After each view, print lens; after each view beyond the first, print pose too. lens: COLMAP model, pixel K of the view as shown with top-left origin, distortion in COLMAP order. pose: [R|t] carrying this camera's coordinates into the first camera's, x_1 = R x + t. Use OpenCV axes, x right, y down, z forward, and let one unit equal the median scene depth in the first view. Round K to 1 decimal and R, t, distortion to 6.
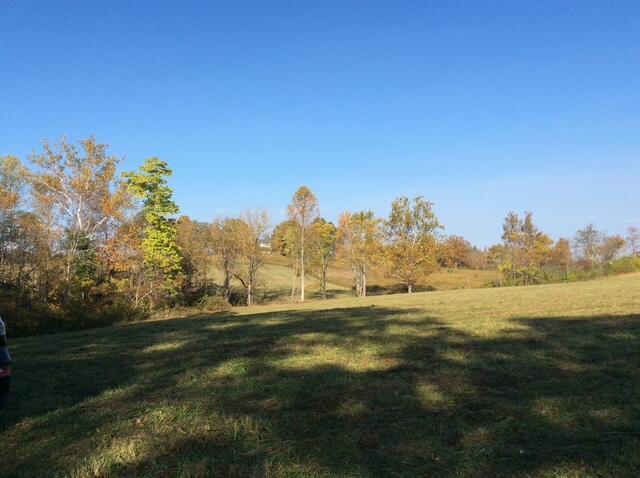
lens RADIAL K [[594.1, 0, 320.0], [0, 594.1, 239.0], [0, 0, 1]] dist [-0.010108, -0.019944]
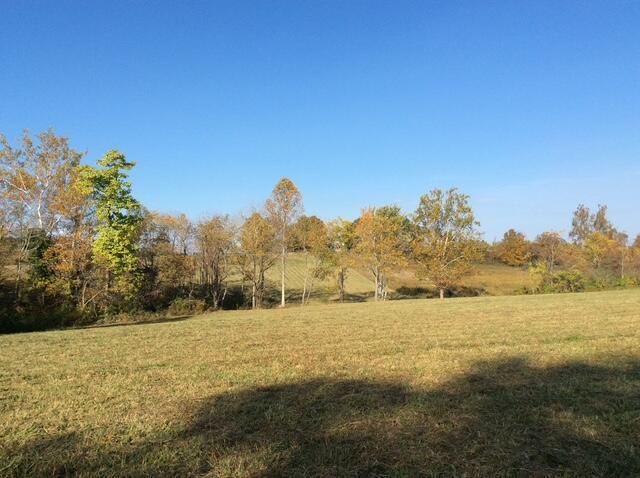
lens RADIAL K [[594.1, 0, 320.0], [0, 594.1, 239.0], [0, 0, 1]] dist [-0.010108, -0.019944]
pose [[0.980506, -0.000796, -0.196489, 0.168856], [0.001712, 0.999988, 0.004494, -0.001030], [0.196483, -0.004743, 0.980496, 0.113499]]
